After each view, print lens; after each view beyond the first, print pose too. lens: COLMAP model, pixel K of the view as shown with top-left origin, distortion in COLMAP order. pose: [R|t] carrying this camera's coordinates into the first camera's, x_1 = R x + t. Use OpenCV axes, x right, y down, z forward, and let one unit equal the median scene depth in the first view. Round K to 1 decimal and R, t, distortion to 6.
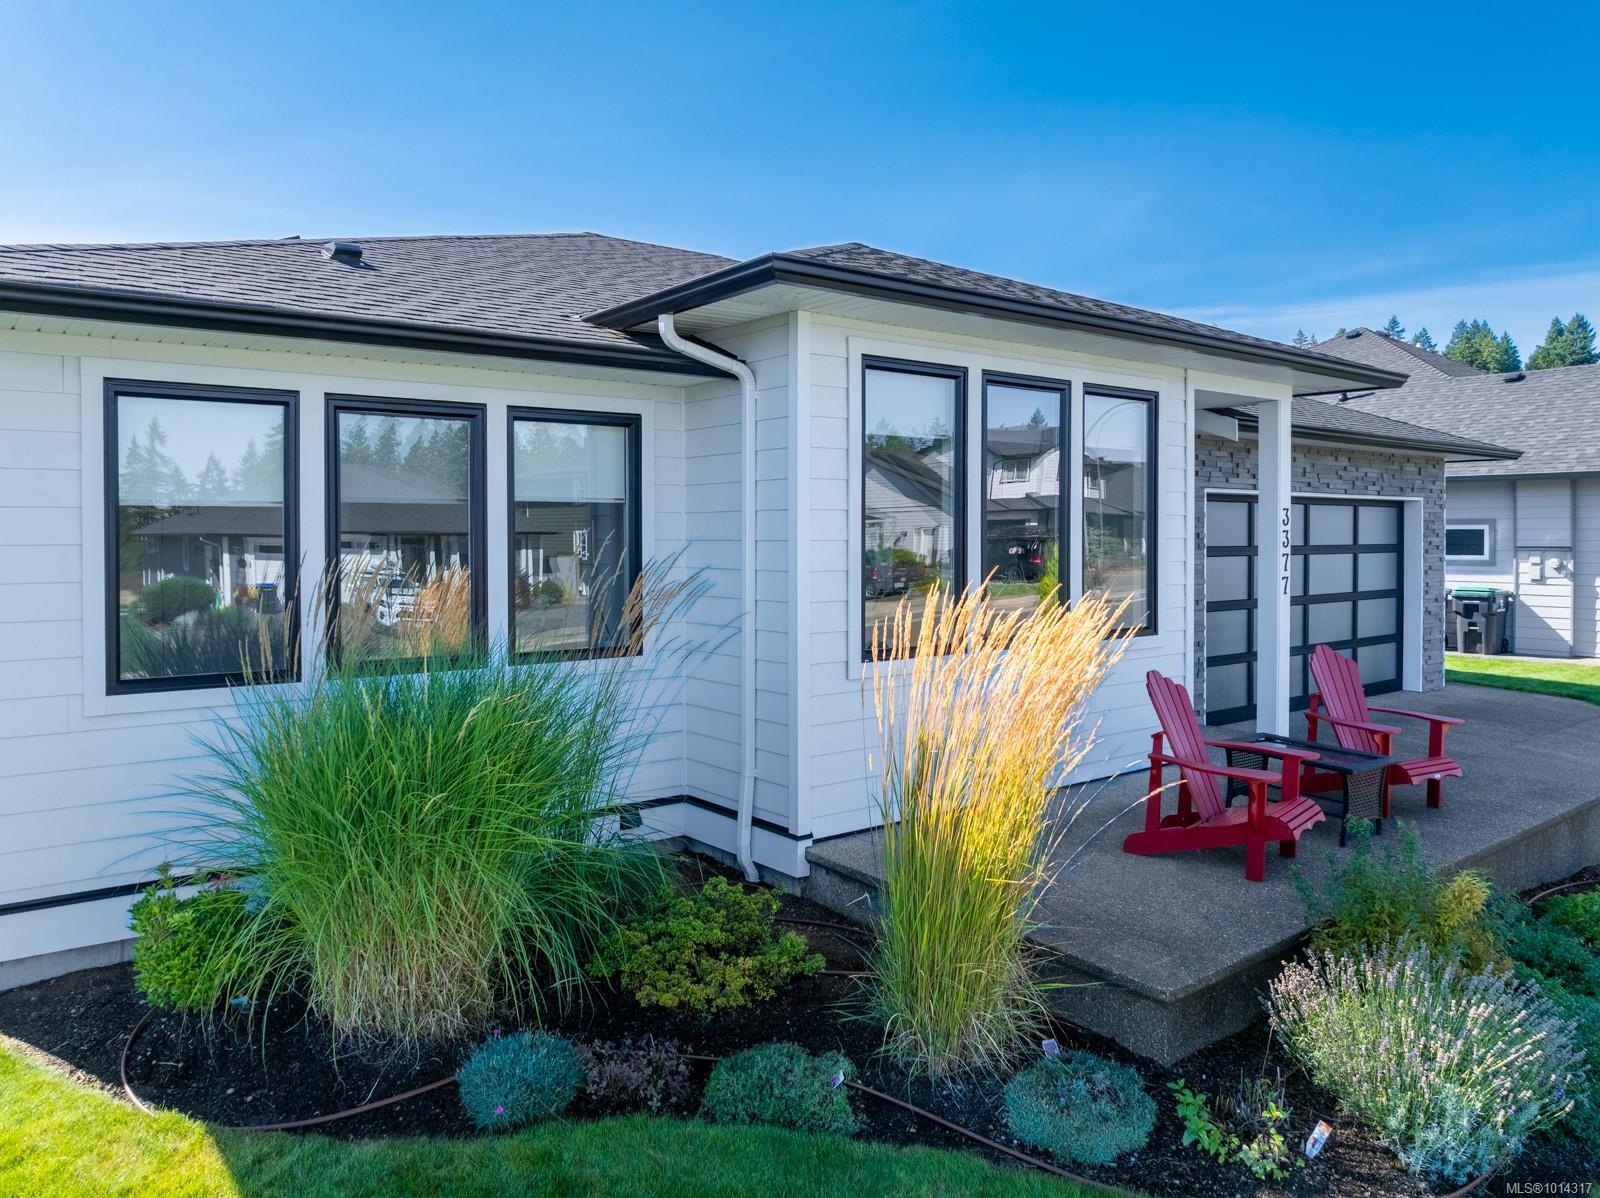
lens RADIAL K [[1137.5, 0, 796.6], [0, 1137.5, 565.4], [0, 0, 1]] dist [-0.042435, 0.000561]
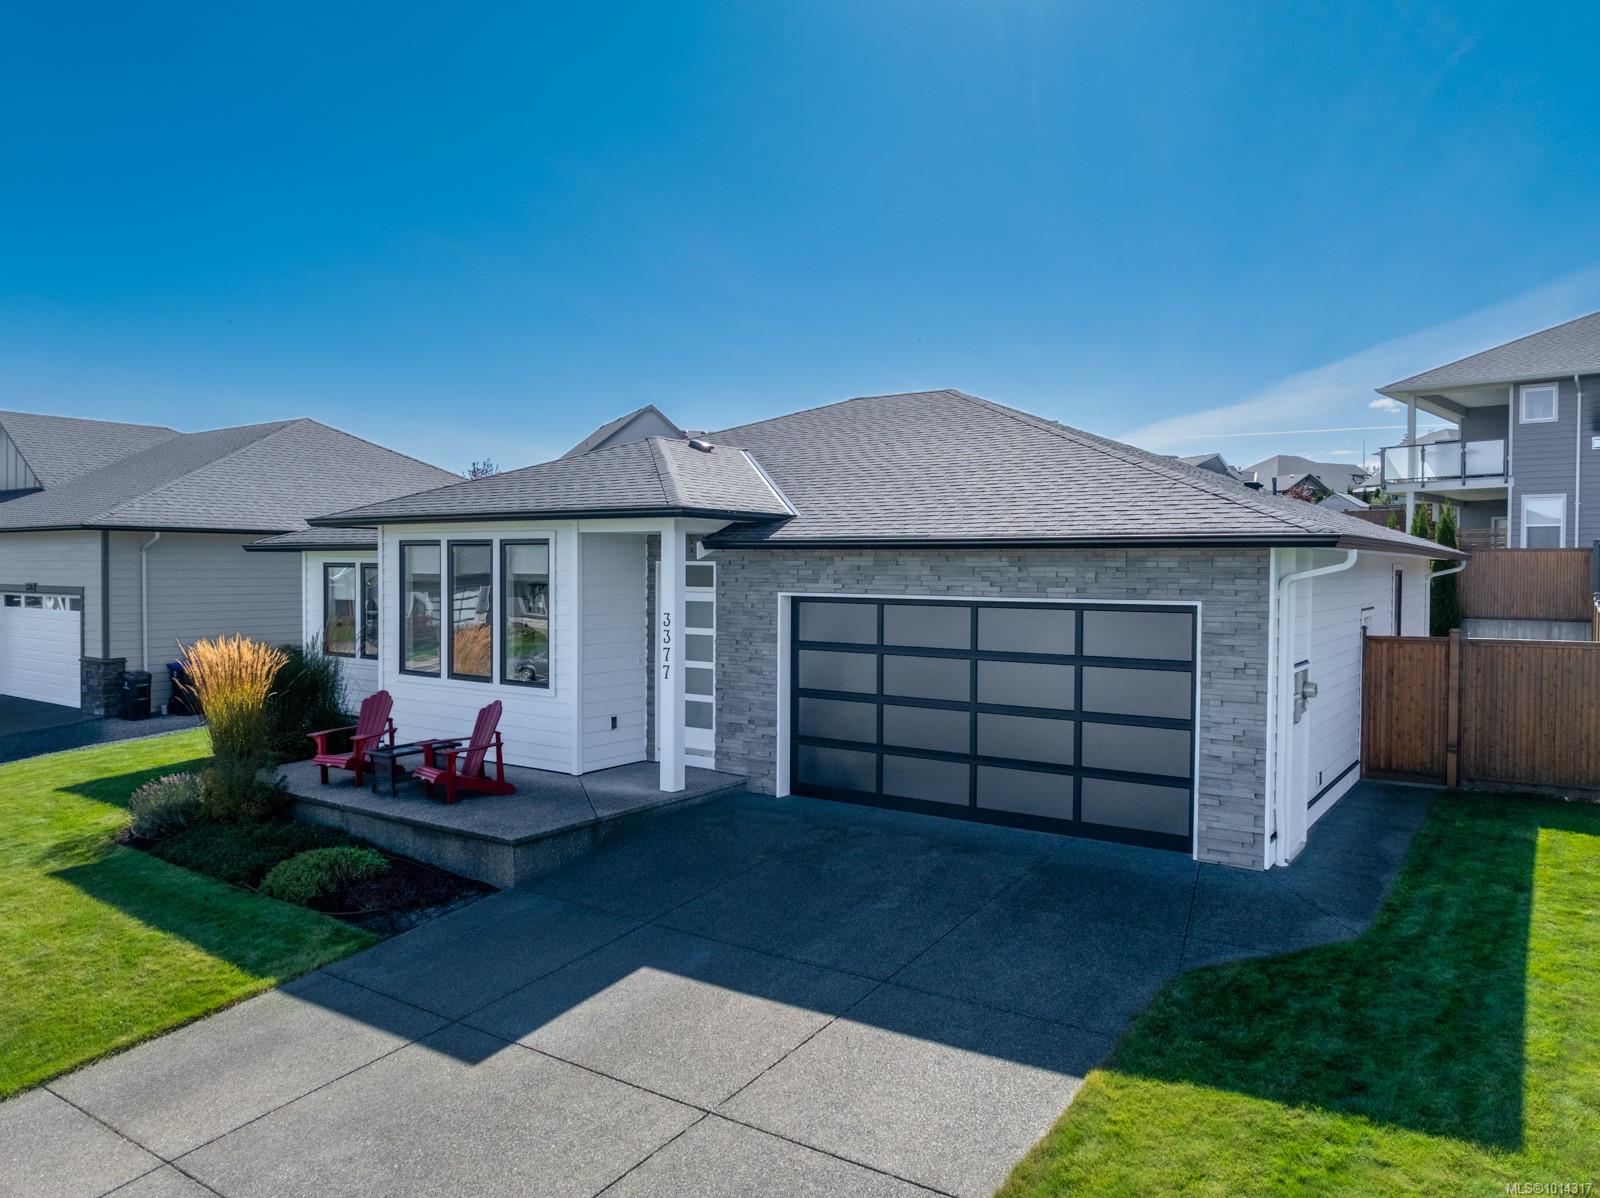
lens RADIAL K [[1137.5, 0, 796.6], [0, 1137.5, 565.4], [0, 0, 1]] dist [-0.042435, 0.000561]
pose [[0.299281, 0.003679, -0.954158, 2.557240], [-0.032950, 0.999436, -0.006481, -0.150435], [0.953596, 0.033379, 0.299233, 1.099931]]
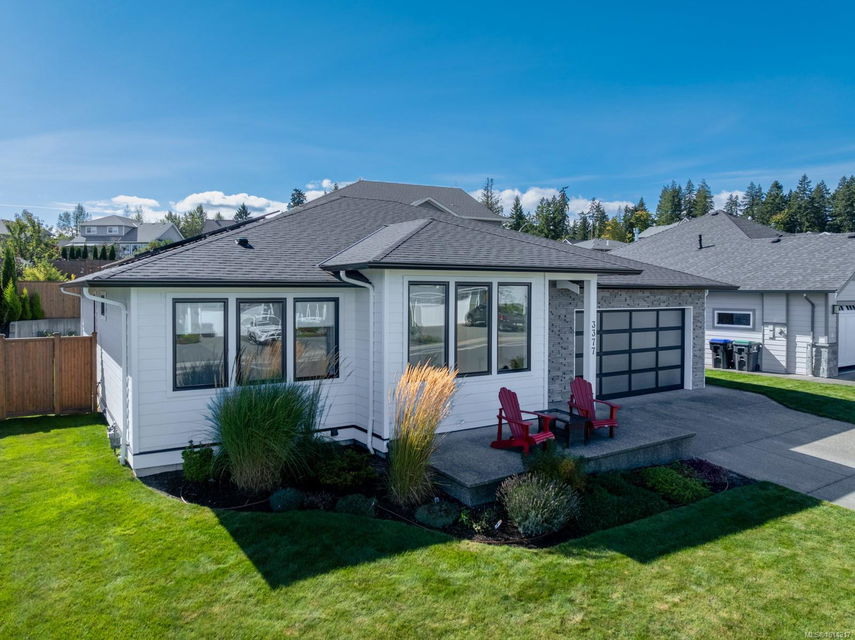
lens RADIAL K [[605.7, 0, 428.3], [0, 605.7, 304.1], [0, 0, 1]] dist [-0.039613, -0.002565]
pose [[0.996351, 0.006742, -0.085085, 0.254100], [-0.007075, 0.999968, -0.003612, -0.121435], [0.085058, 0.004201, 0.996367, -0.618030]]
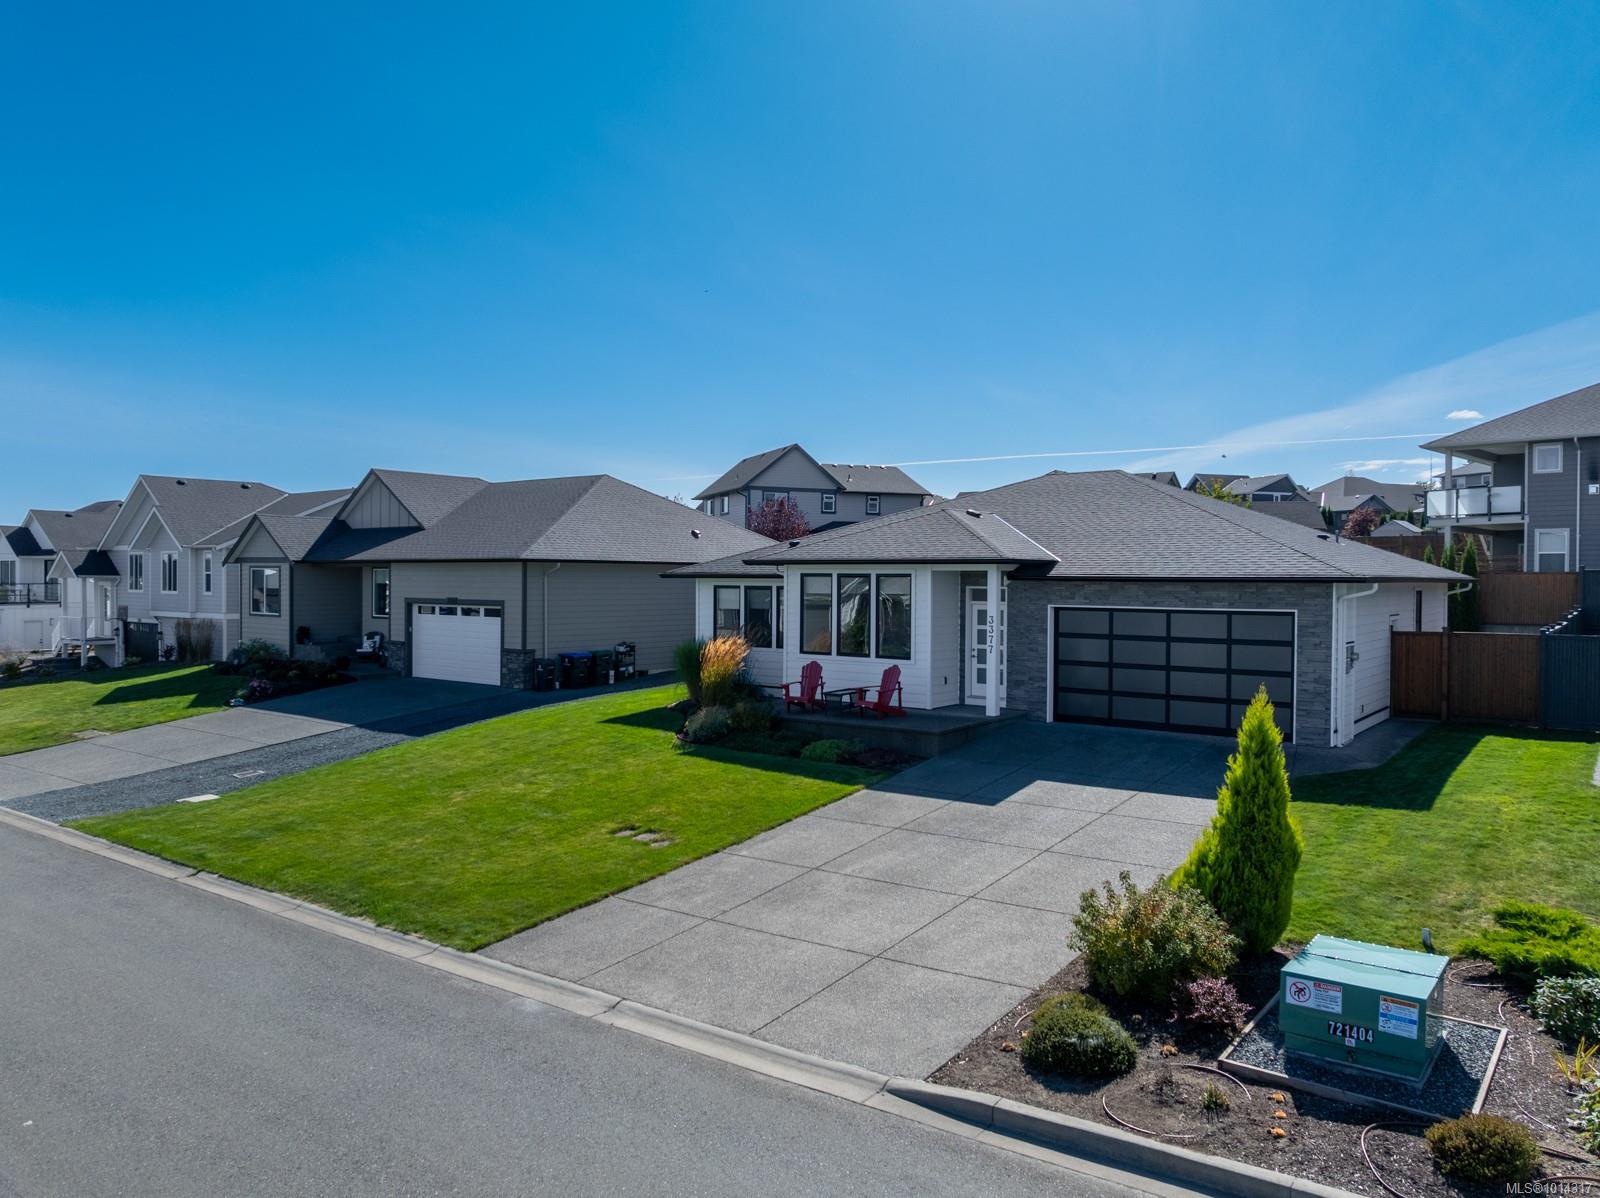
lens RADIAL K [[1137.5, 0, 796.6], [0, 1137.5, 565.4], [0, 0, 1]] dist [-0.042435, 0.000561]
pose [[0.250292, -0.005700, -0.968154, 3.852901], [-0.033668, 0.999327, -0.014587, -0.159115], [0.967585, 0.036247, 0.249931, 0.021573]]
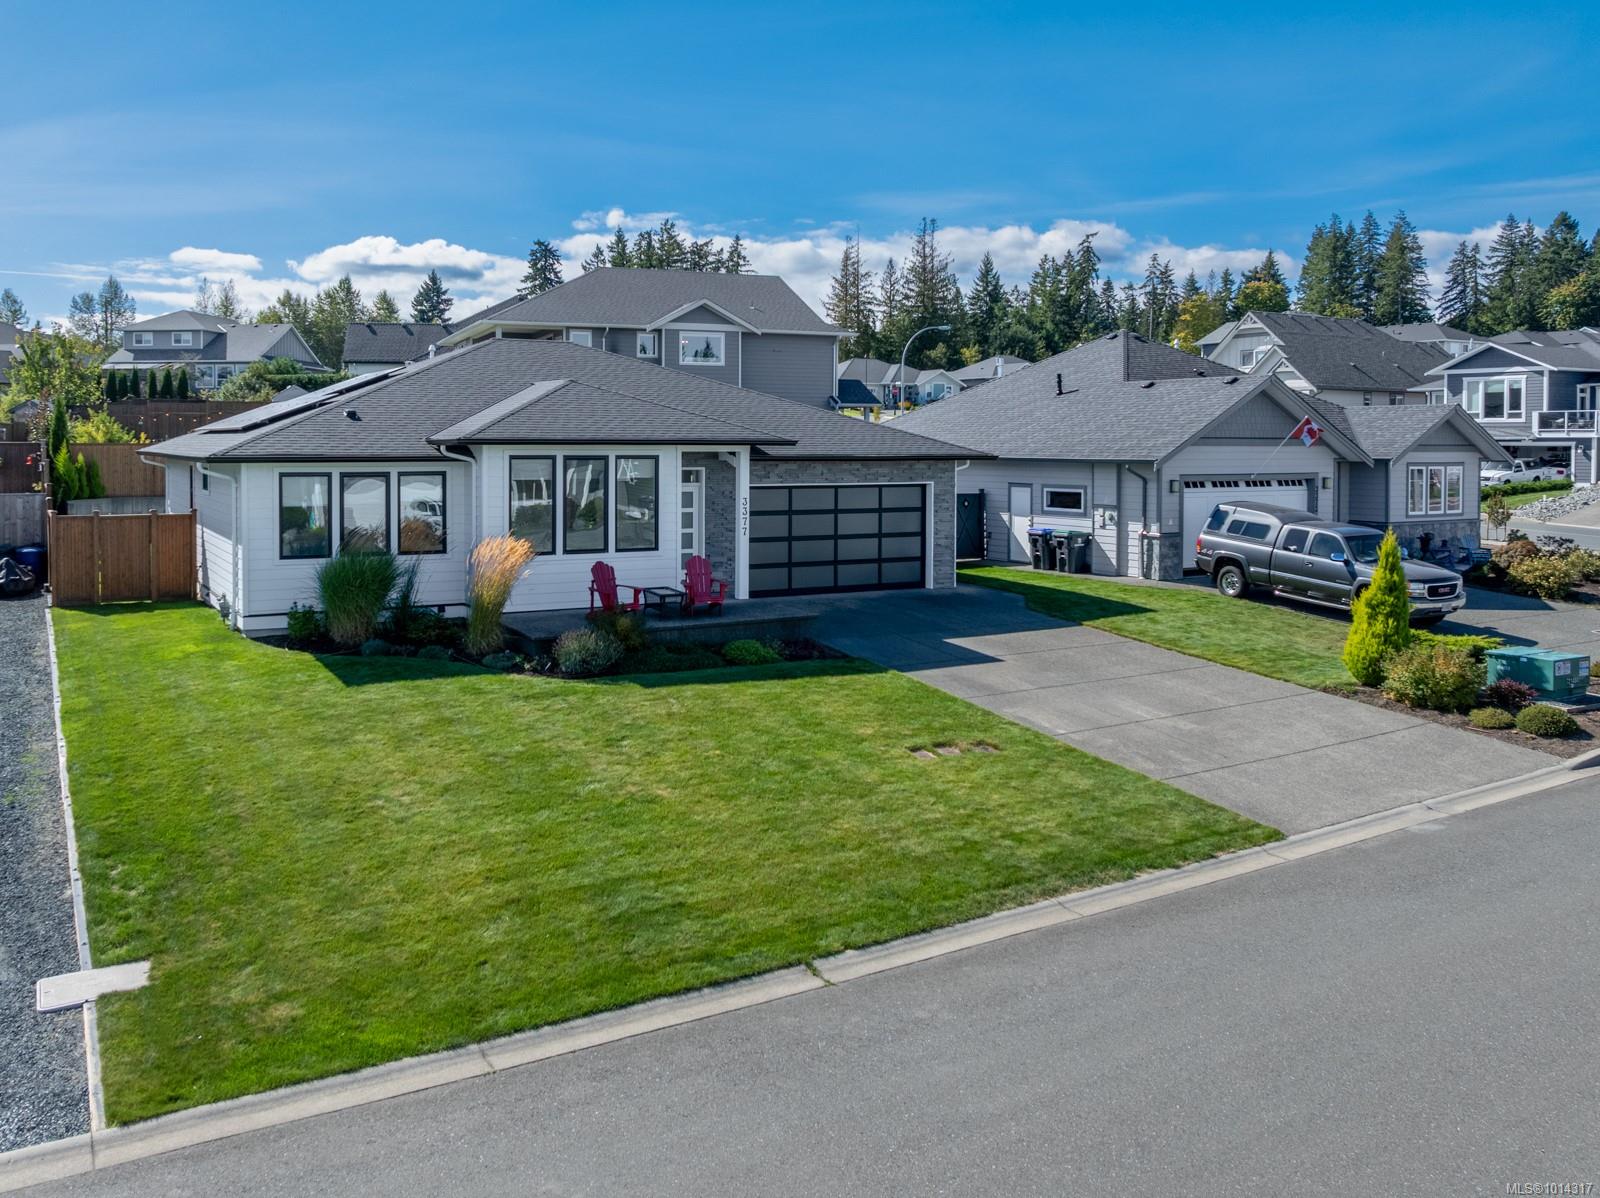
lens RADIAL K [[1306.0, 0, 755.0], [0, 1306.0, 501.0], [0, 0, 1]] dist [-0.023616, -0.007072]
pose [[0.989045, 0.011748, -0.147149, 1.247776], [-0.009463, 0.999824, 0.016221, -0.129527], [0.147314, -0.014651, 0.988981, -2.406756]]
